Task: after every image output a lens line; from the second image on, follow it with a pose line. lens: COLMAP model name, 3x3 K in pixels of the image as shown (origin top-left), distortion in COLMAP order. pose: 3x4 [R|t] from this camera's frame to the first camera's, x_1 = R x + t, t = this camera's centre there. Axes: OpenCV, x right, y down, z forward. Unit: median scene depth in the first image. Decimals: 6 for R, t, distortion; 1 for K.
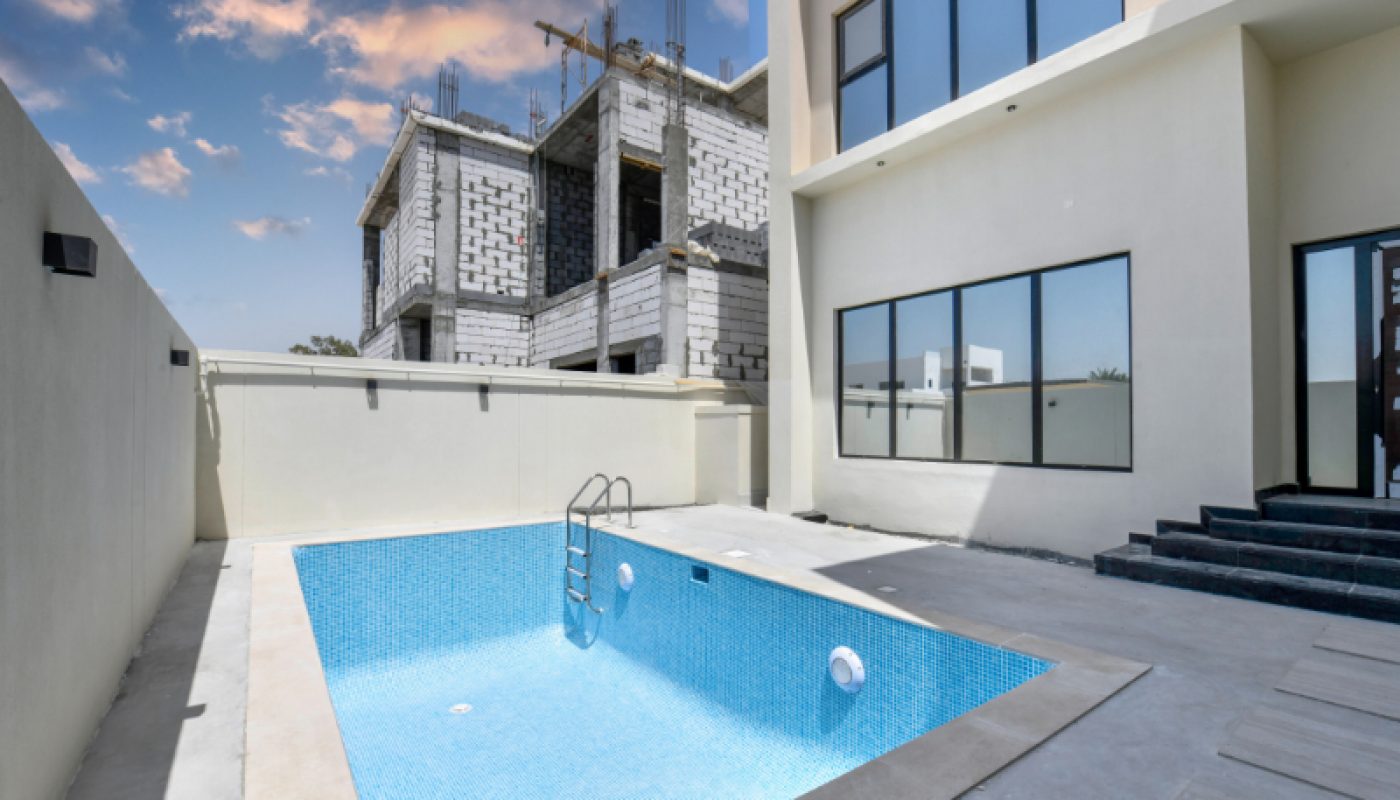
lens RADIAL K [[602.2, 0, 698.7], [0, 602.2, 419.7], [0, 0, 1]] dist [-0.014769, -0.000124]
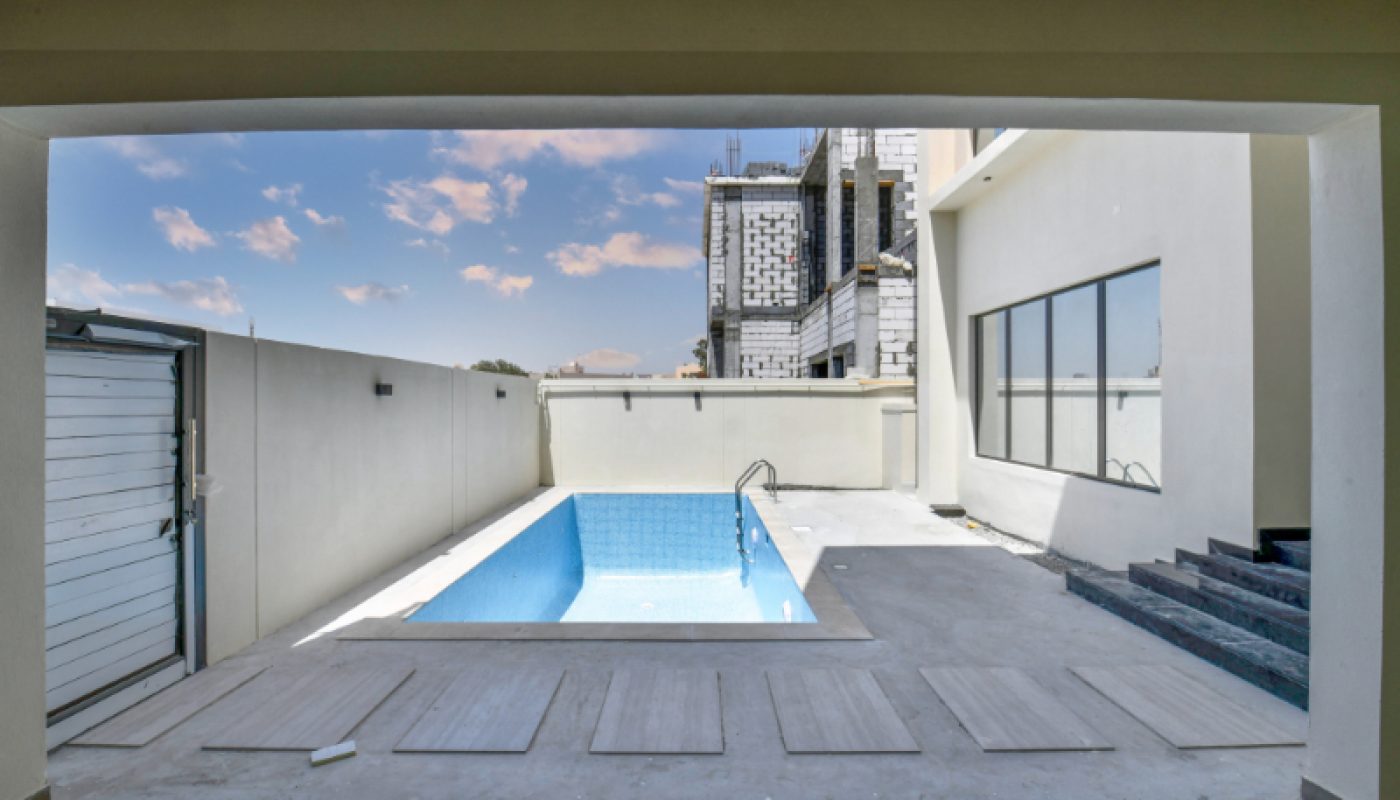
lens RADIAL K [[578.2, 0, 700.0], [0, 578.2, 400.0], [0, 0, 1]] dist [-0.013714, -0.000133]
pose [[0.808957, -0.003161, -0.587860, 0.253964], [0.011077, 0.999890, 0.009866, -0.029850], [0.587764, -0.014493, 0.808903, -0.057508]]
